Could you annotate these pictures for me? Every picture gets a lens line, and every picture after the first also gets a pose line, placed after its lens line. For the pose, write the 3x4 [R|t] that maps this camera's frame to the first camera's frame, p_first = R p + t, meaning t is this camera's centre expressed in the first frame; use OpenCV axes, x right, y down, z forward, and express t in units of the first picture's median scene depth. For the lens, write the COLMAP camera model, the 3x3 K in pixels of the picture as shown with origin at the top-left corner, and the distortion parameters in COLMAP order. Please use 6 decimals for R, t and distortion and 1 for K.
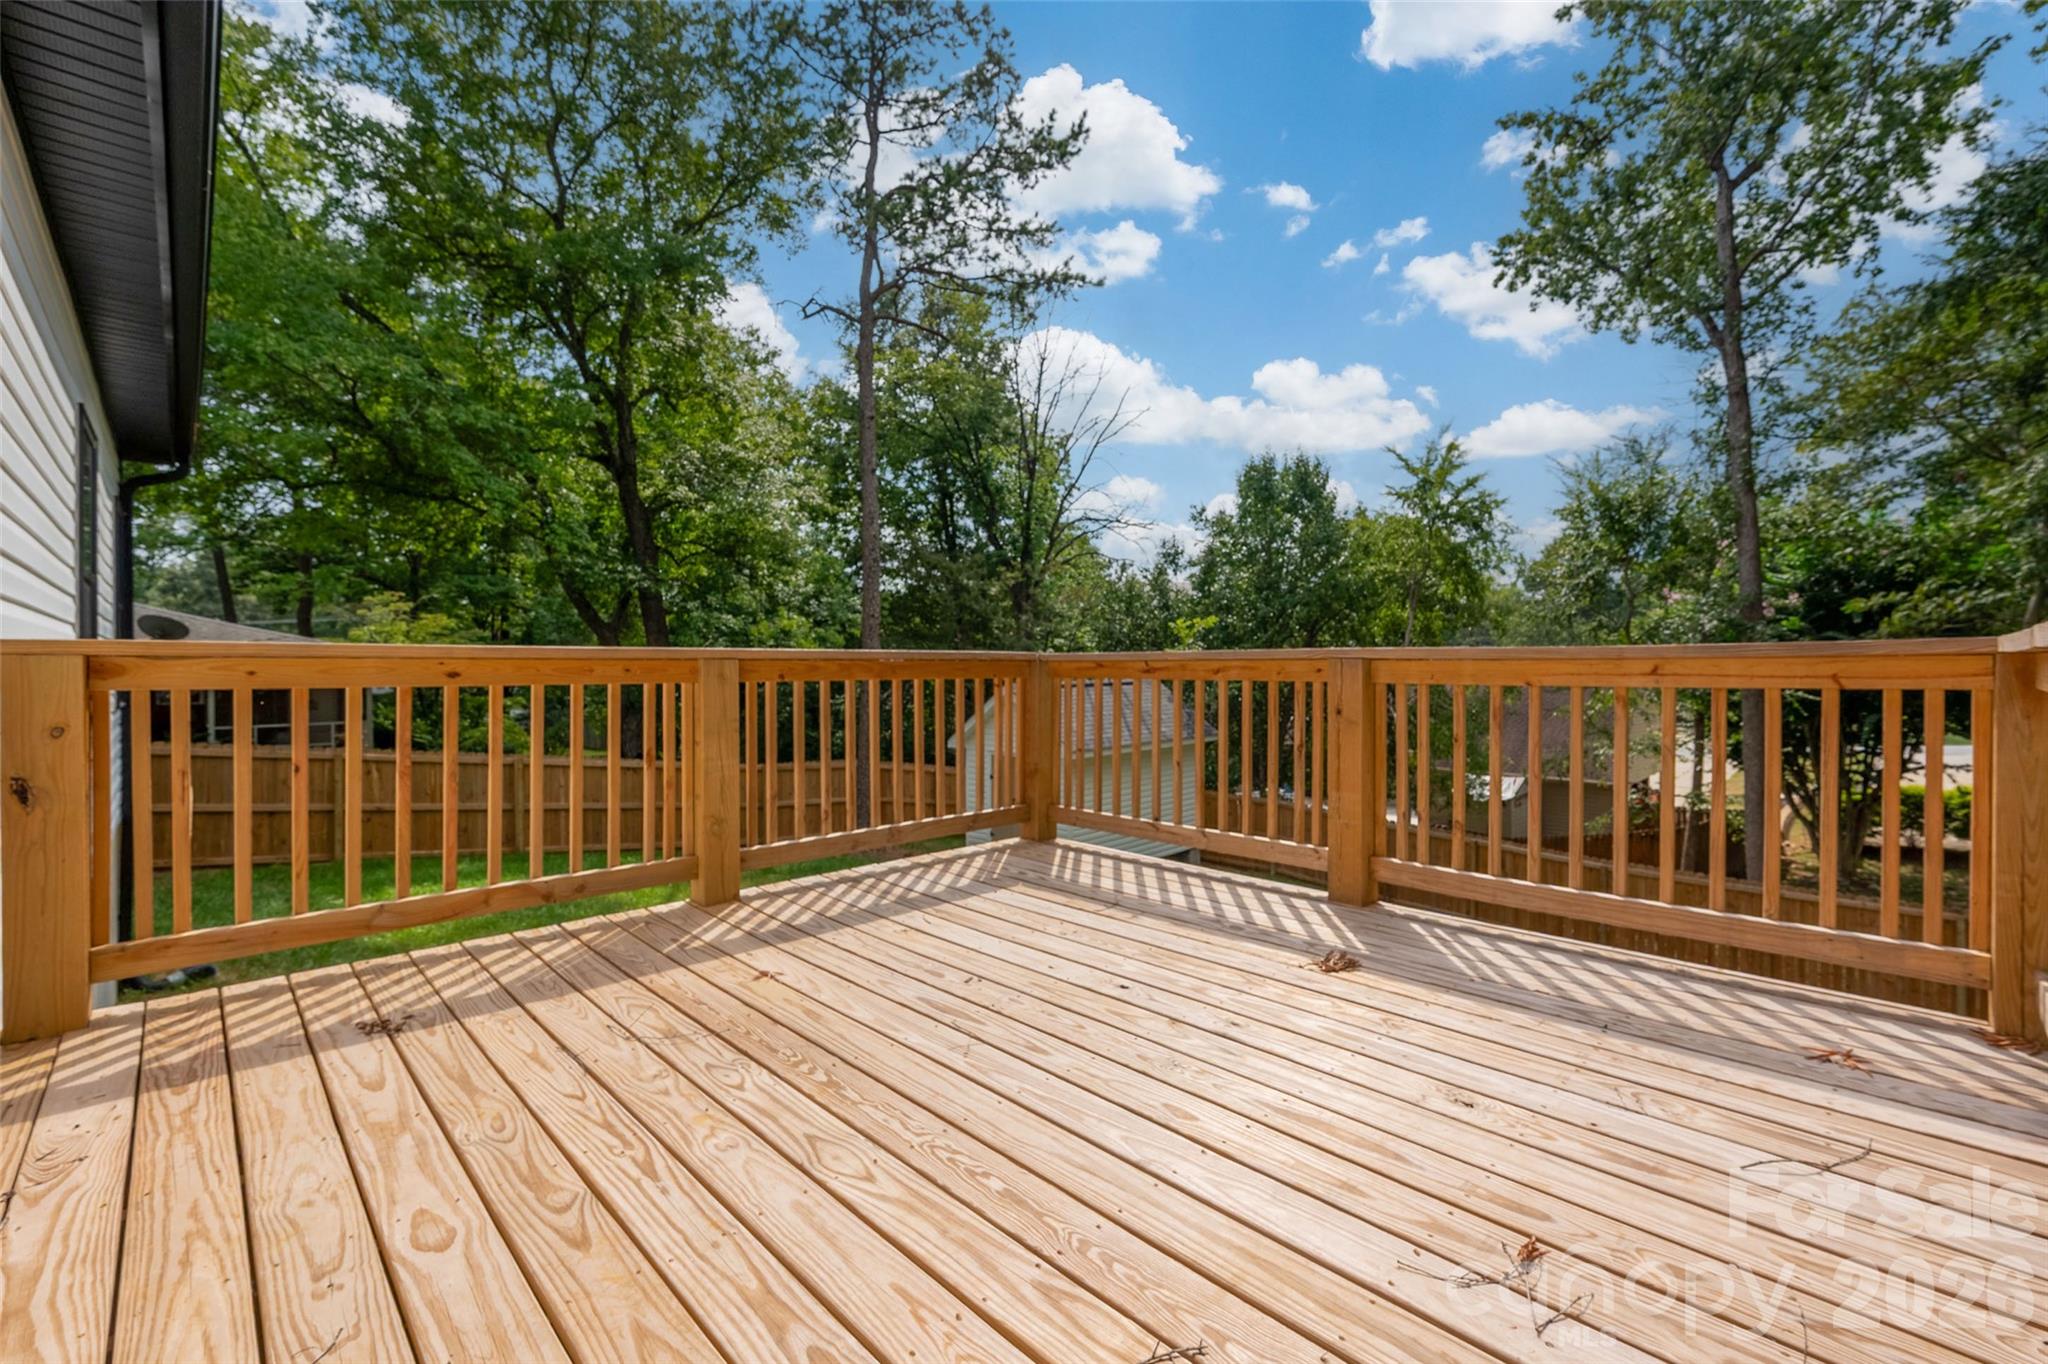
lens RADIAL K [[838.6, 0, 1030.5], [0, 838.6, 656.6], [0, 0, 1]] dist [0.000045, 0.000018]
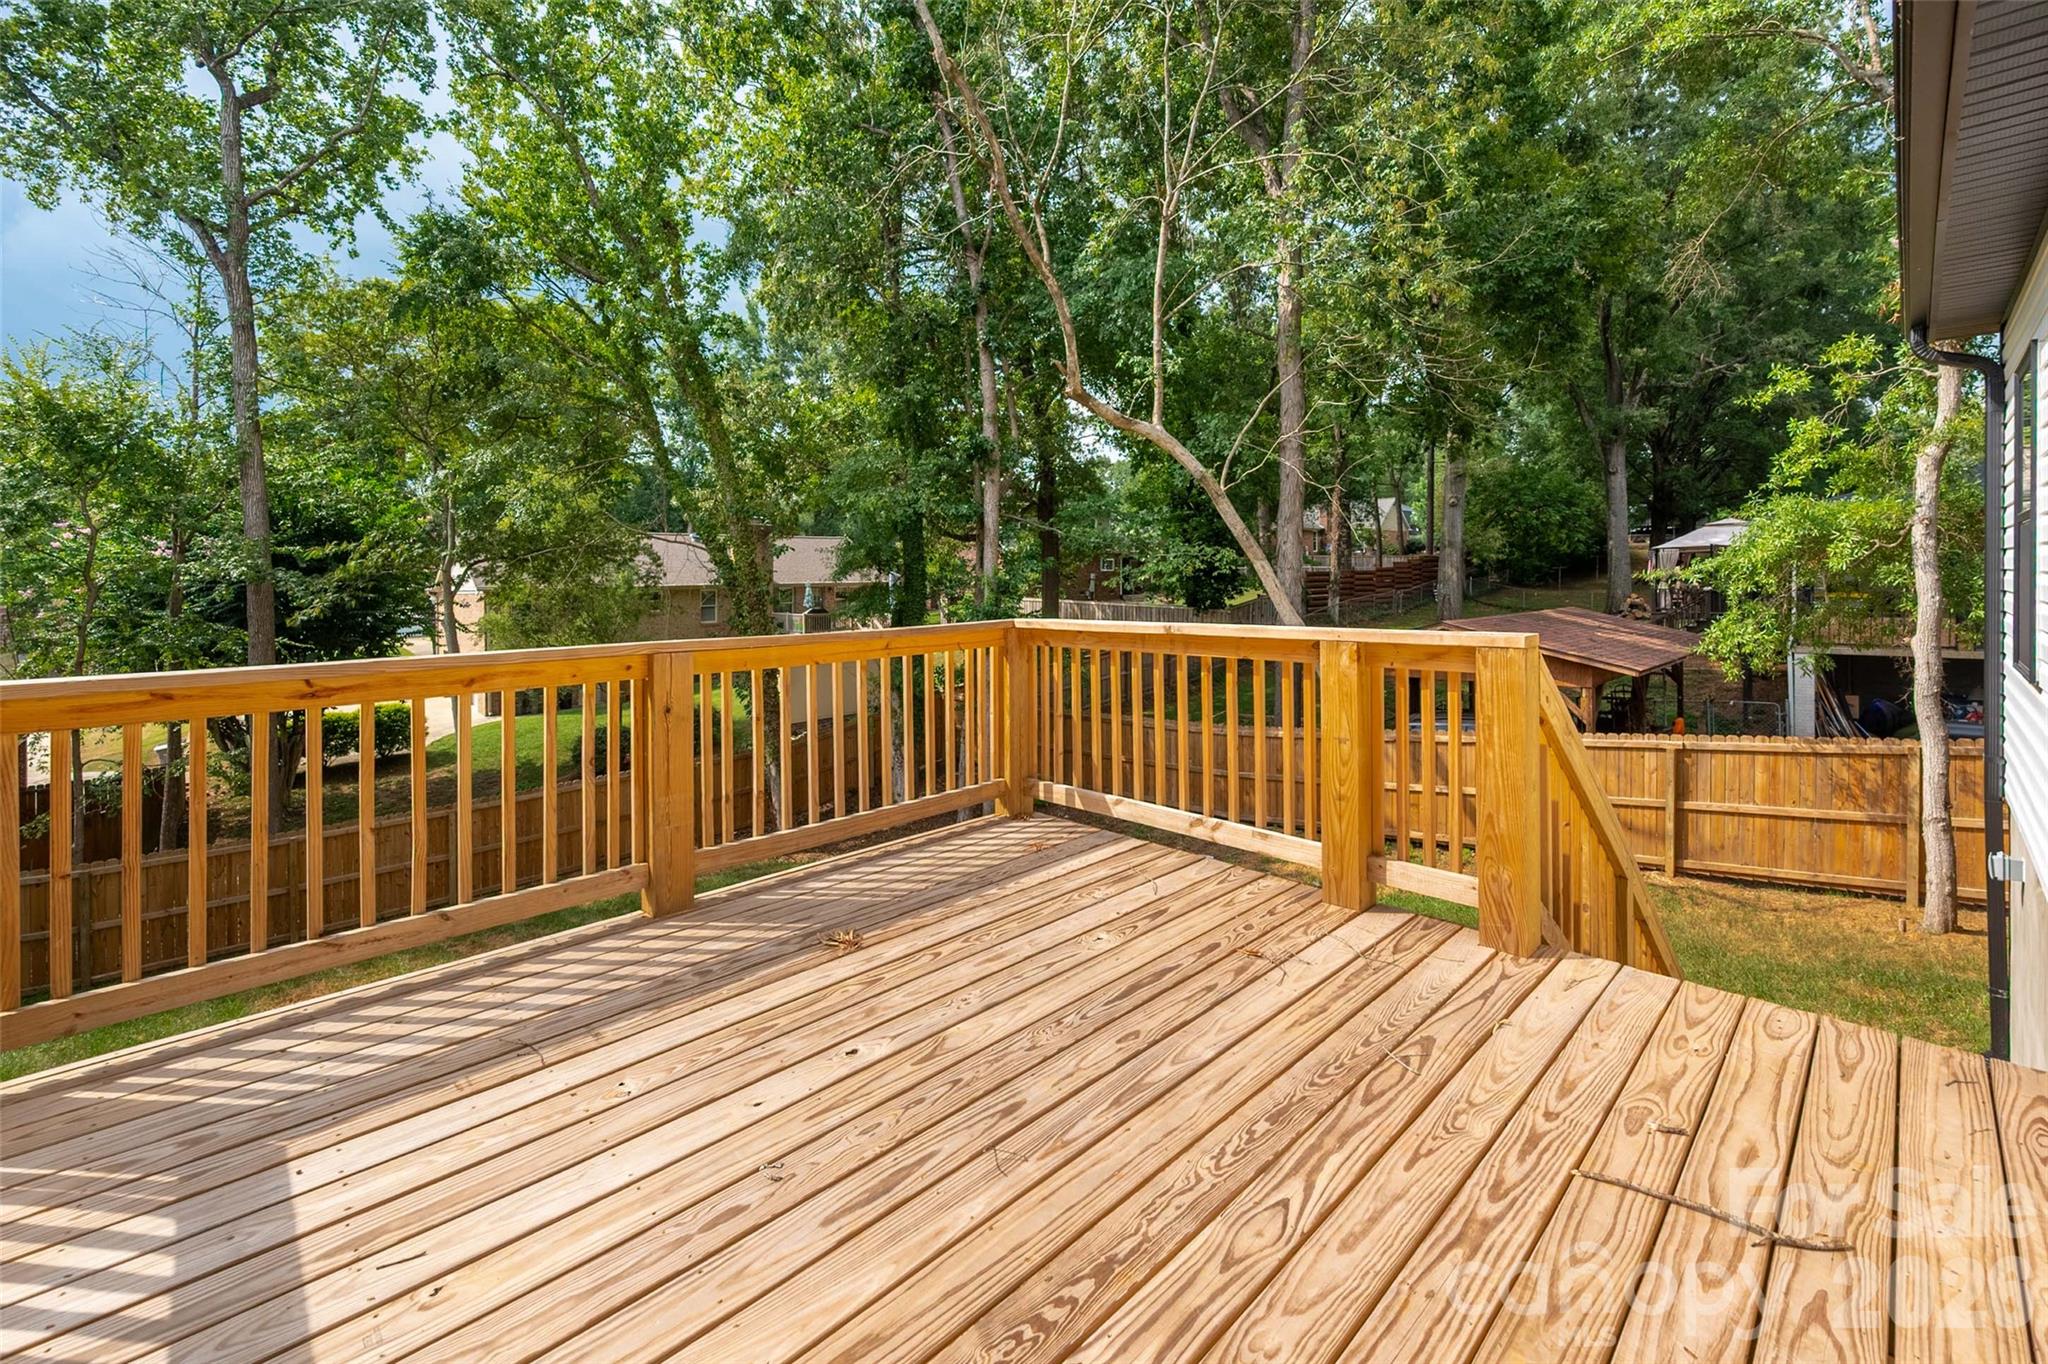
lens RADIAL K [[835.9, 0, 1028.7], [0, 835.9, 621.0], [0, 0, 1]] dist [-0.000244, -0.000100]
pose [[0.029312, -0.041527, 0.998707, -0.085599], [0.012217, 0.999077, 0.041184, -0.010731], [-0.999496, 0.010994, 0.029793, 0.090222]]
